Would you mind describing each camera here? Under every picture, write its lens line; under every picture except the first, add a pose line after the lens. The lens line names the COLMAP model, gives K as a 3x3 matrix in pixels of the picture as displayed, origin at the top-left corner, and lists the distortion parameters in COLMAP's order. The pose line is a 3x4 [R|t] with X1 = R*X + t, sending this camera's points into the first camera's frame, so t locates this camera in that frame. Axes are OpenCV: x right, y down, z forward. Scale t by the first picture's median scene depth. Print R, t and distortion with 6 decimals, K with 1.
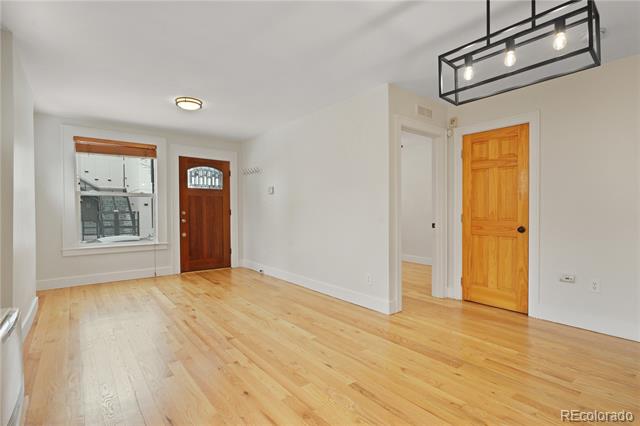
lens RADIAL K [[321.3, 0, 318.8], [0, 321.3, 215.2], [0, 0, 1]] dist [-0.004337, -0.000343]
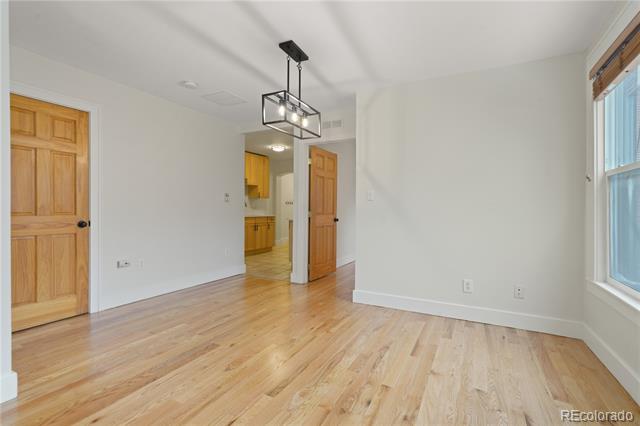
lens RADIAL K [[299.8, 0, 317.8], [0, 299.8, 203.1], [0, 0, 1]] dist [-0.002723, -0.000217]
pose [[-0.402682, 0.007332, 0.915311, -0.444361], [0.007925, 0.999958, -0.004524, -0.007069], [-0.915306, 0.005432, -0.402723, 0.740869]]
